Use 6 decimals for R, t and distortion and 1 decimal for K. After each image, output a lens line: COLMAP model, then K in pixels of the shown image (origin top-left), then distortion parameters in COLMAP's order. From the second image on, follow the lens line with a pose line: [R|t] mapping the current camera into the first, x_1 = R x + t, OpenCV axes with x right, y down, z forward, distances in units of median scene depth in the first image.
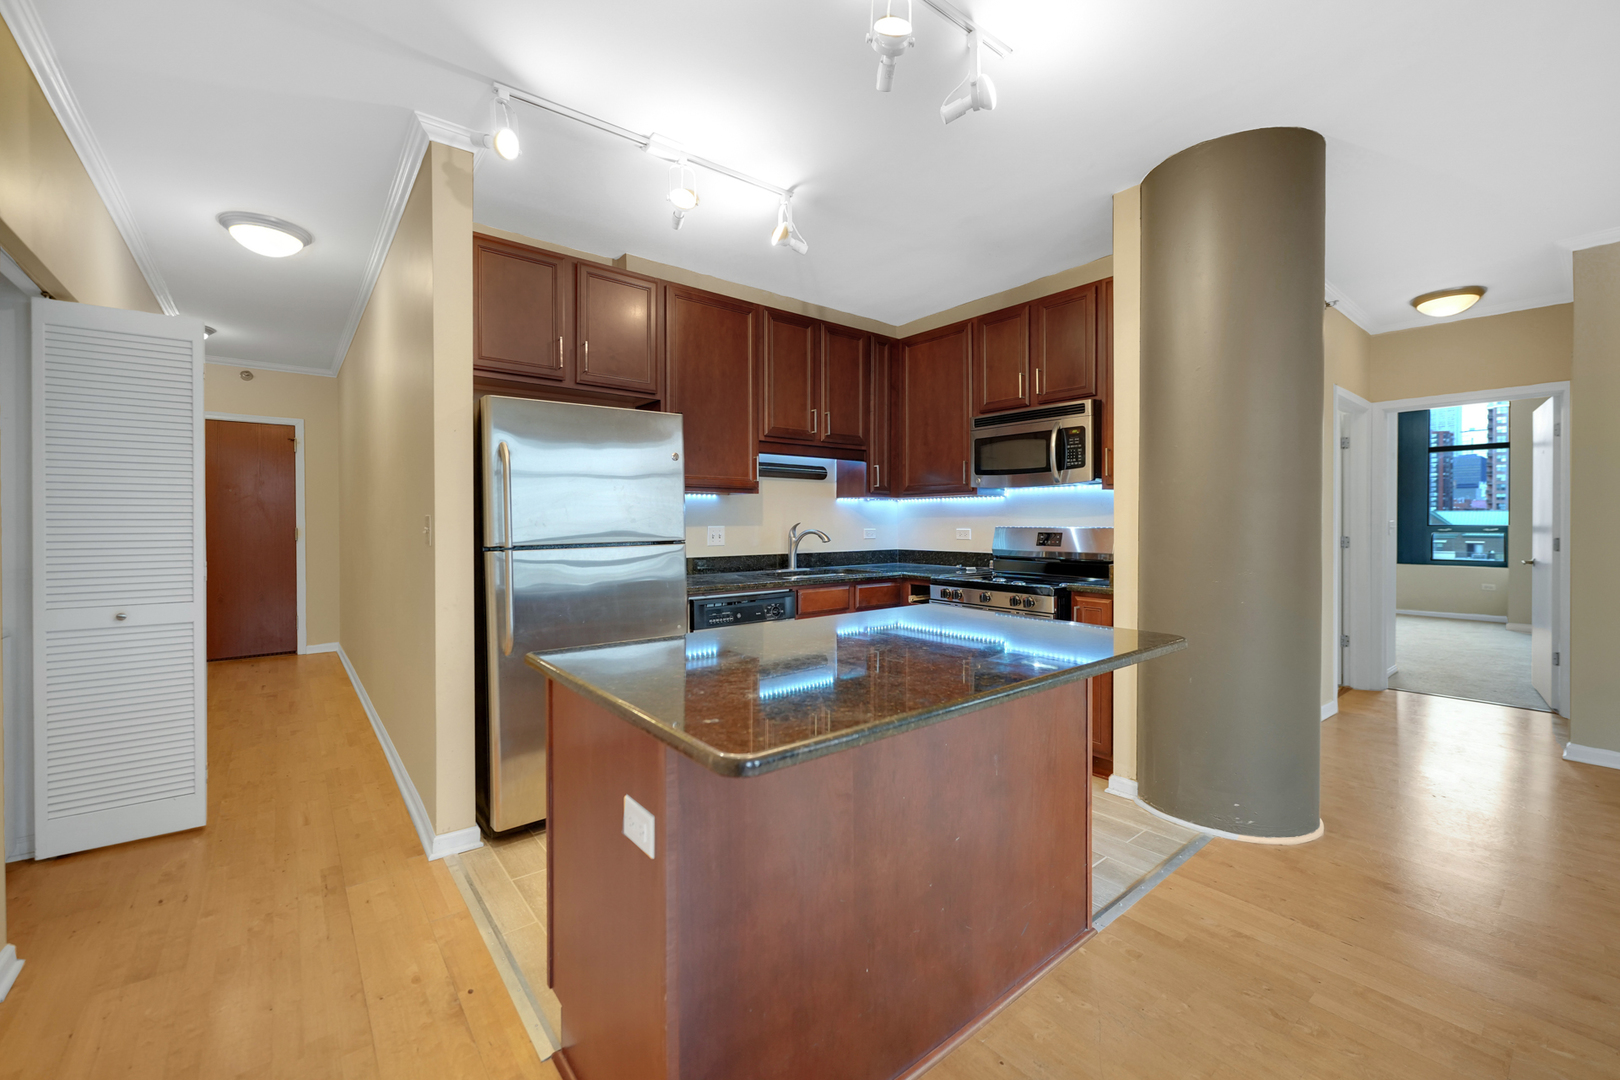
lens RADIAL K [[650.6, 0, 801.8], [0, 650.6, 521.2], [0, 0, 1]] dist [-0.000652, -0.000242]
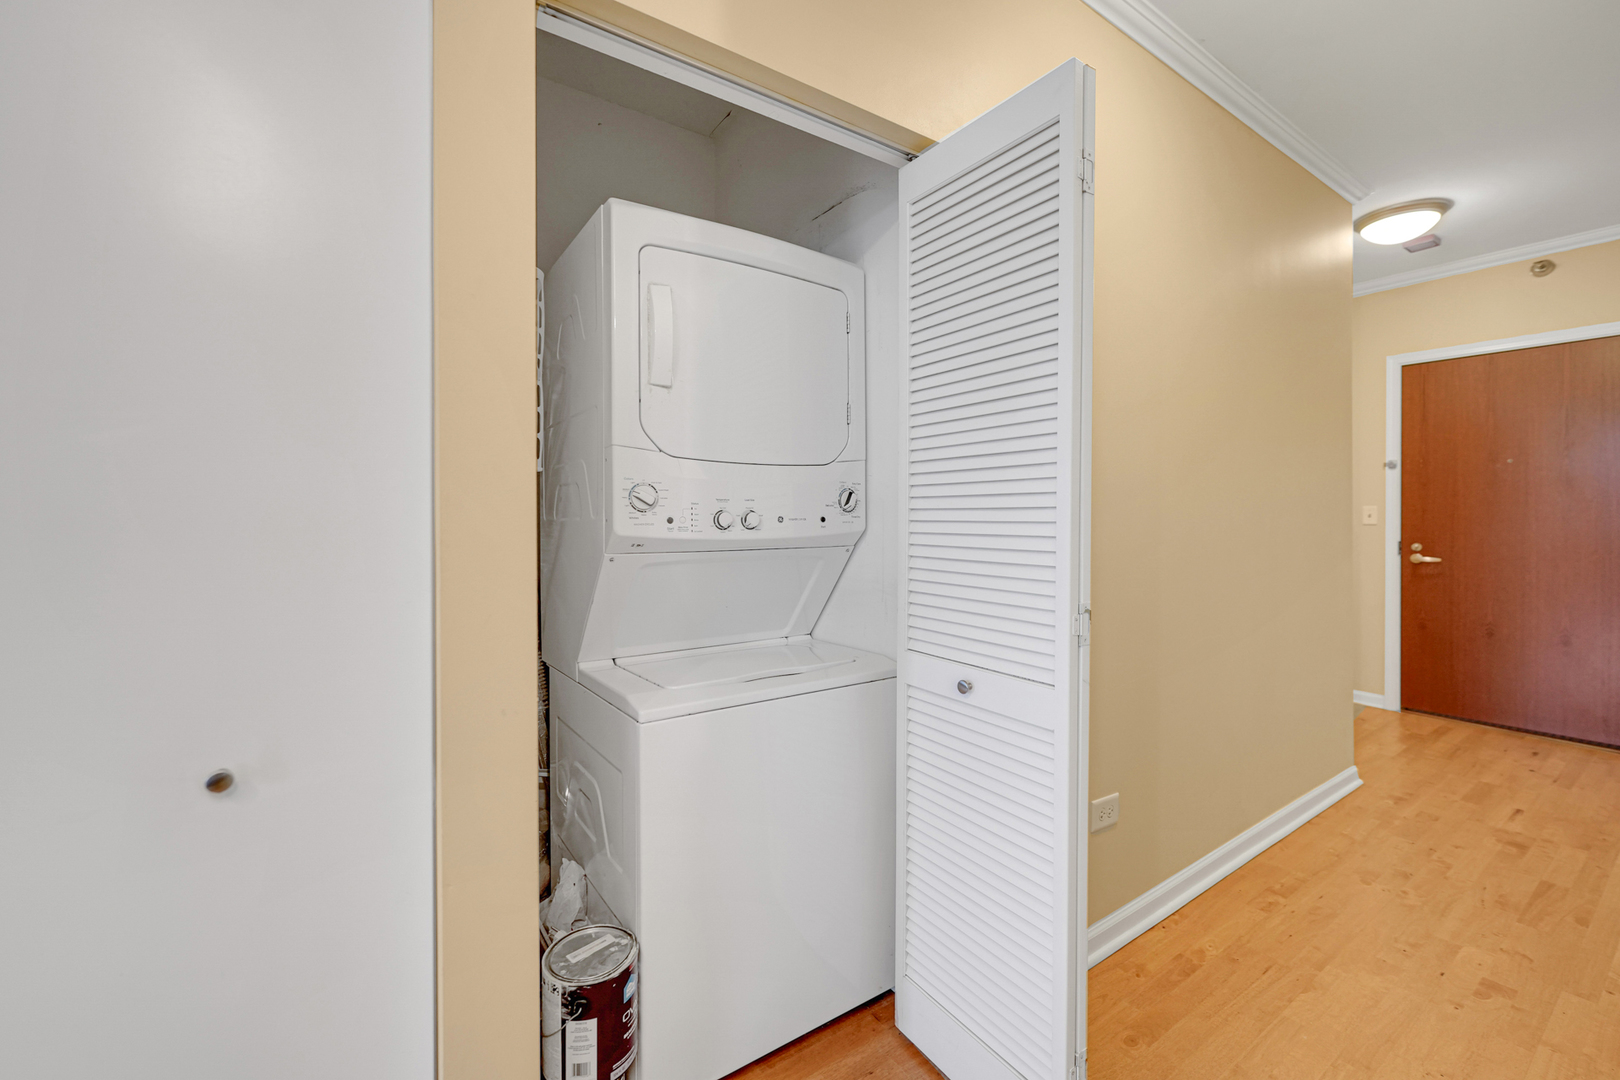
lens RADIAL K [[650.6, 0, 801.8], [0, 650.6, 521.2], [0, 0, 1]] dist [-0.000652, -0.000242]
pose [[-0.079030, 0.012738, -0.996791, -0.317758], [0.003566, 0.999916, 0.012495, 0.001514], [0.996866, -0.002567, -0.079069, 0.587141]]
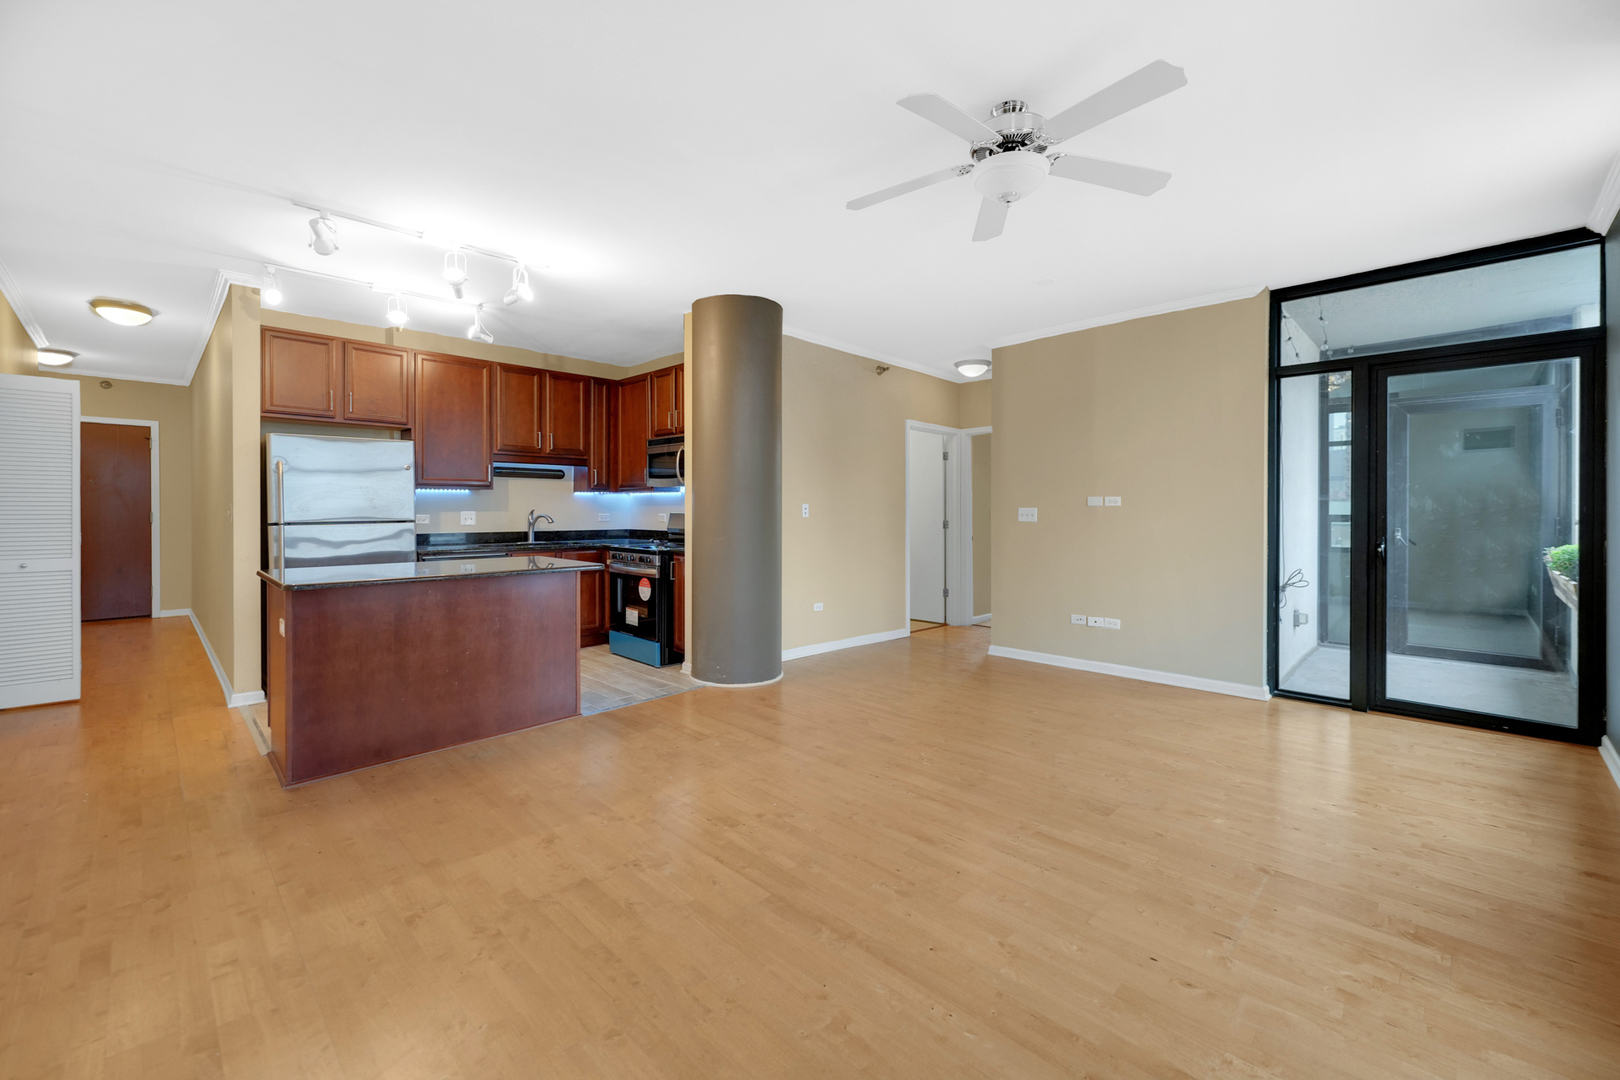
lens RADIAL K [[661.7, 0, 801.7], [0, 661.7, 508.4], [0, 0, 1]] dist [-0.000238, -0.000308]
pose [[0.994140, 0.004353, 0.108016, 0.446985], [-0.004399, 0.999990, 0.000193, -0.003181], [-0.108014, -0.000667, 0.994149, -0.539922]]
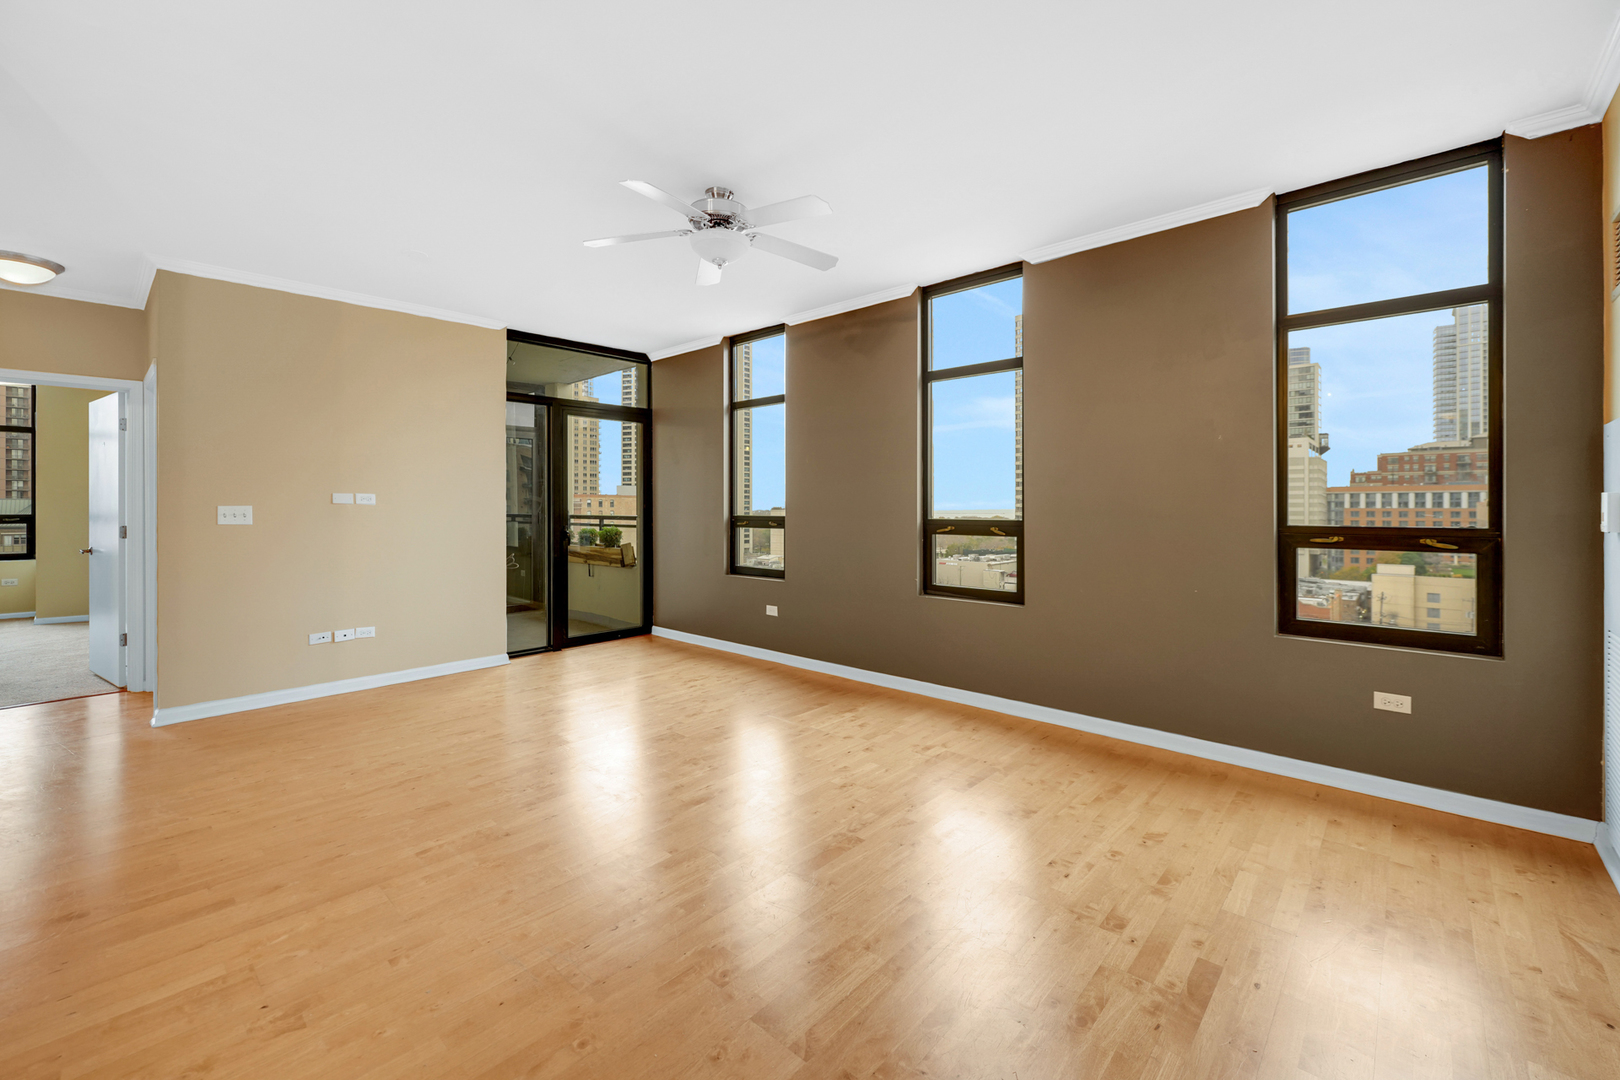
lens RADIAL K [[661.7, 0, 801.7], [0, 661.7, 508.4], [0, 0, 1]] dist [-0.000238, -0.000308]
pose [[-0.151547, 0.000752, 0.988450, -0.078895], [0.001453, 0.999999, -0.000538, -0.000876], [-0.988449, 0.001354, -0.151548, 0.068882]]
